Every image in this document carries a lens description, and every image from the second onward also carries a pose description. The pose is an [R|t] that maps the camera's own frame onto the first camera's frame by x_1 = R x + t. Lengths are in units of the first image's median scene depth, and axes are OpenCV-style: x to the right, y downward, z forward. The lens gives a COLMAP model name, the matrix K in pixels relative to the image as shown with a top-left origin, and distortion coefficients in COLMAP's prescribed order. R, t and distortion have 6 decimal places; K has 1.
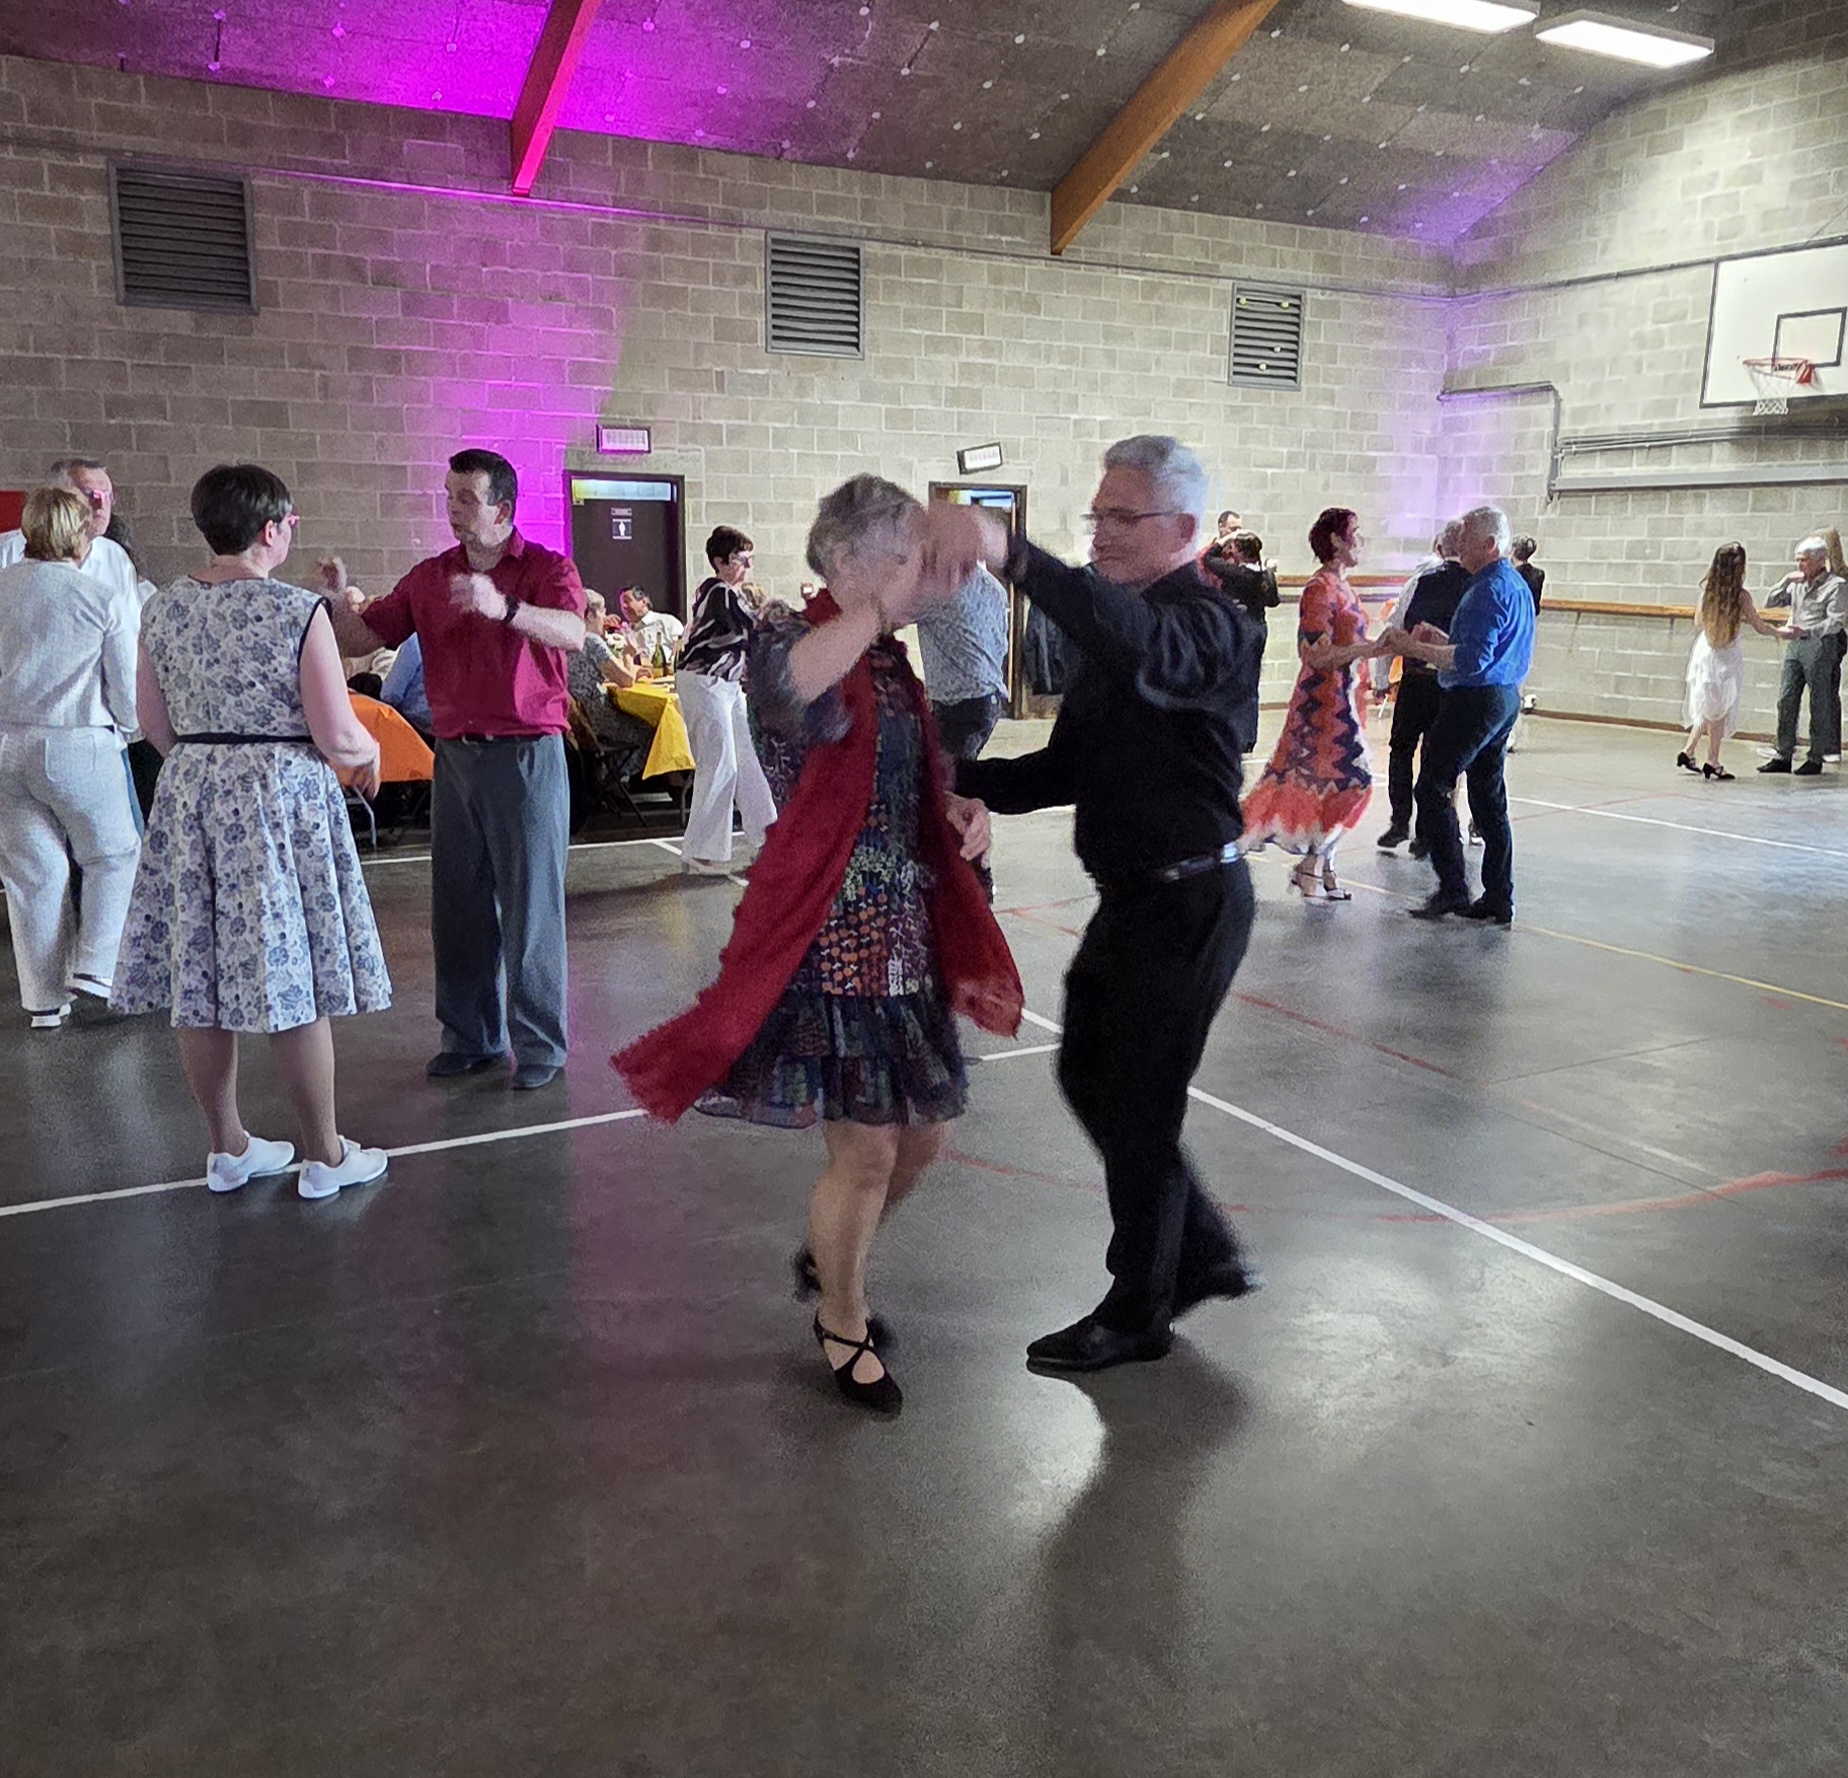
lens RADIAL K [[1669.9, 0, 924.0], [0, 1669.9, 889.0], [0, 0, 1]] dist [0.007089, -0.004873]
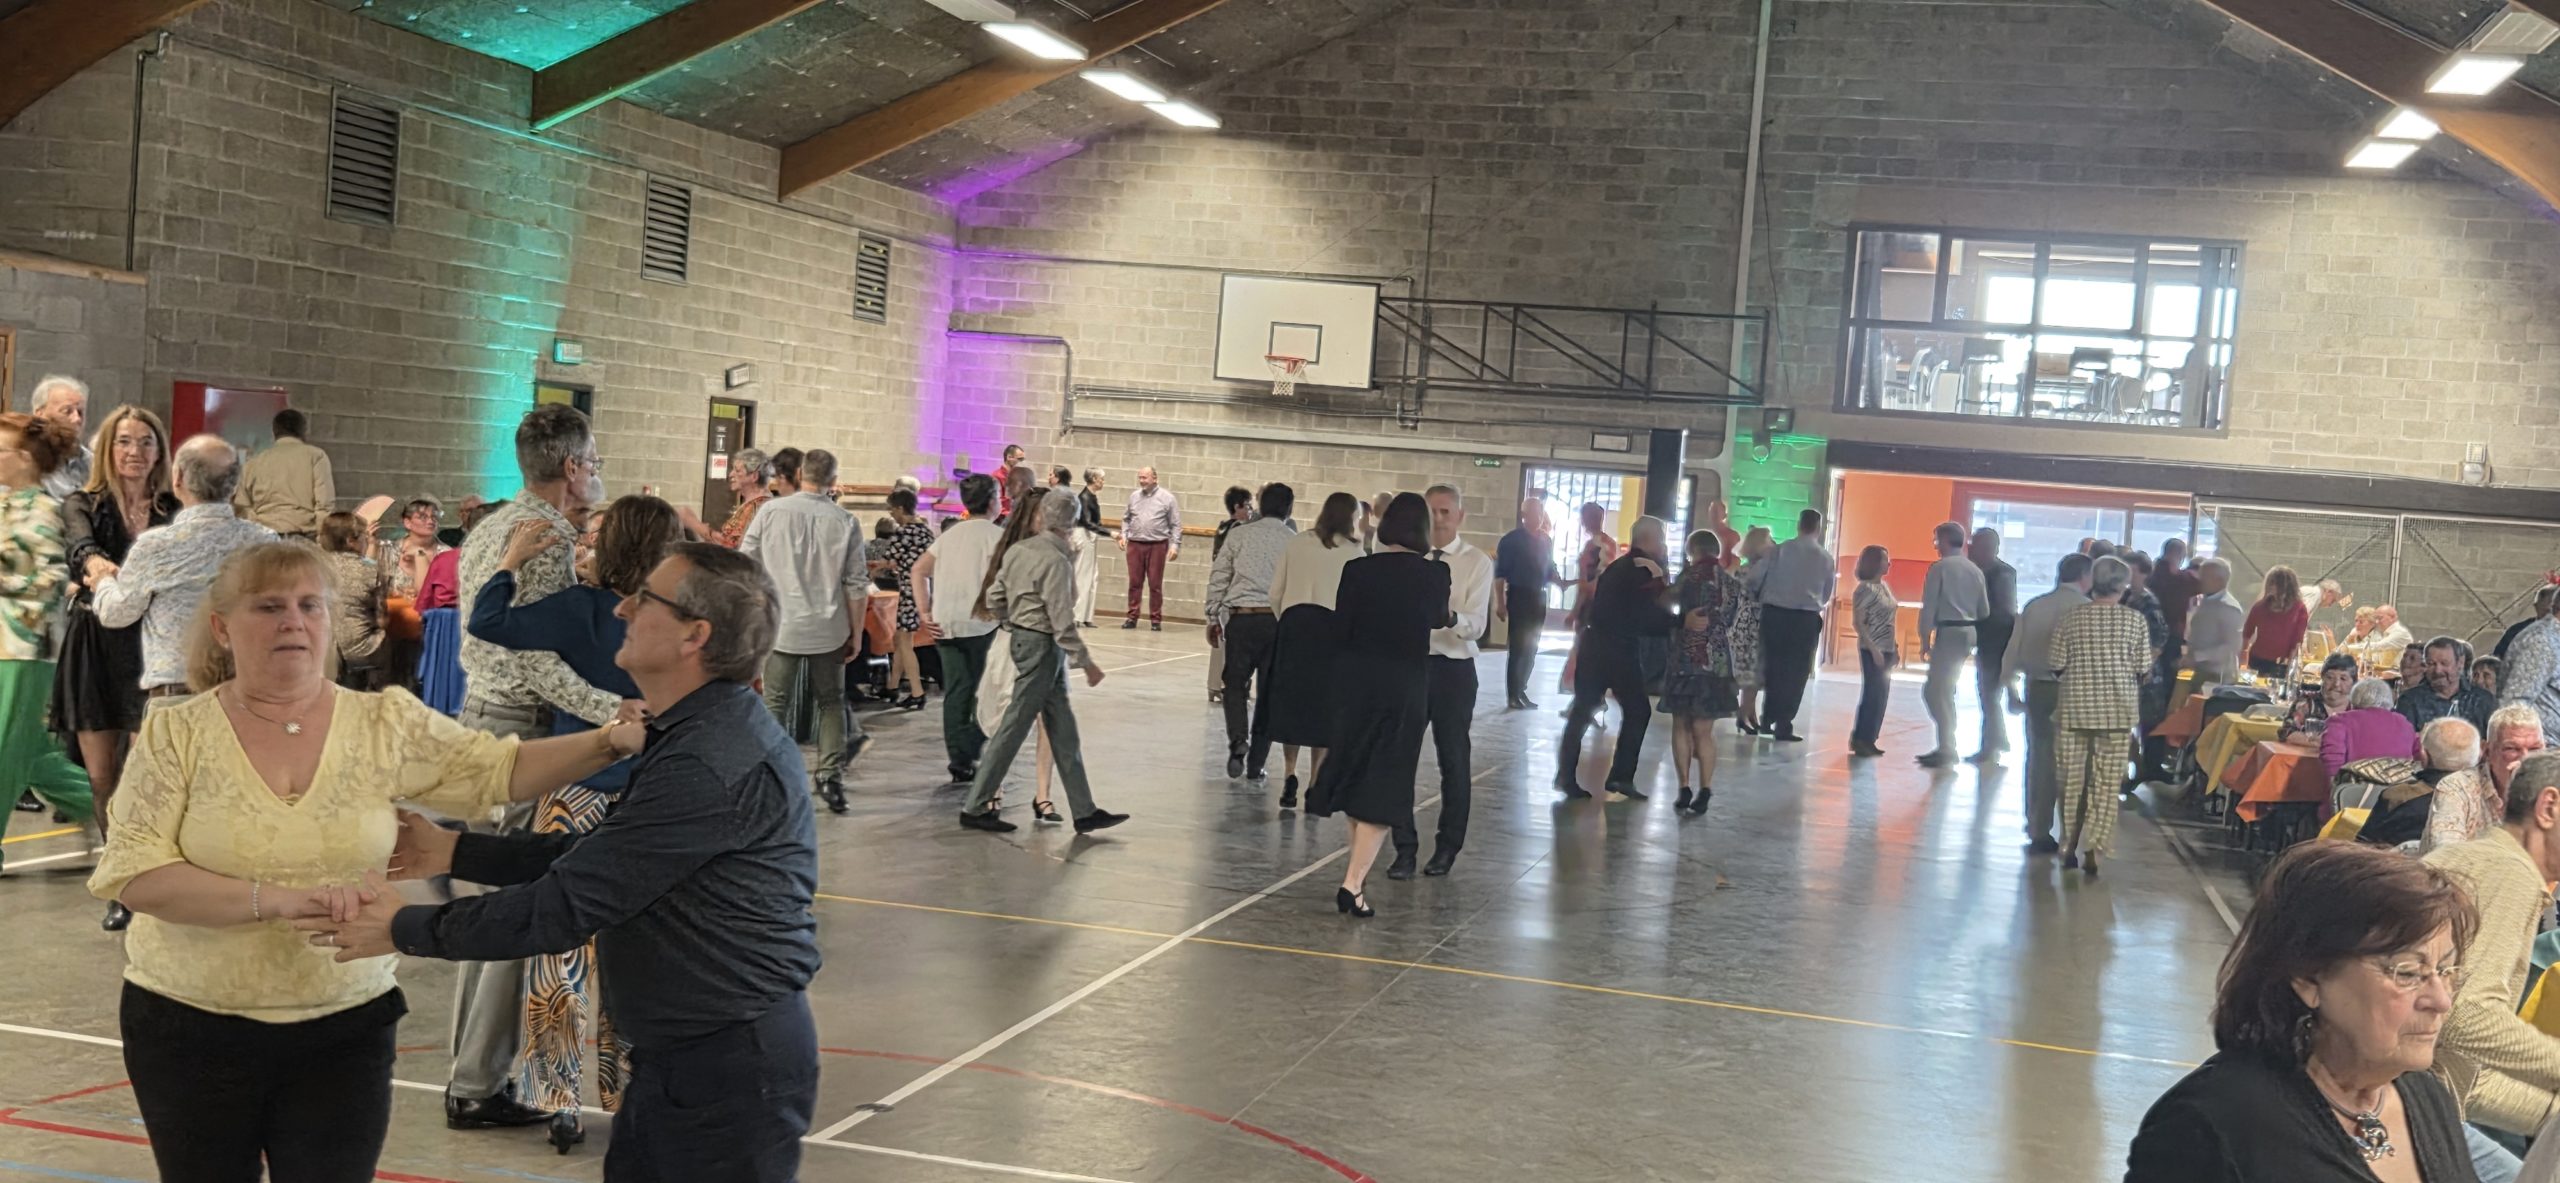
lens RADIAL K [[2659.8, 0, 1280.0], [0, 2659.8, 591.5], [0, 0, 1]] dist [0.058075, -0.007061]
pose [[0.682515, 0.007796, 0.730830, -1.050667], [0.078912, 0.993312, -0.084291, 0.060954], [-0.726599, 0.115201, 0.677335, -0.449295]]
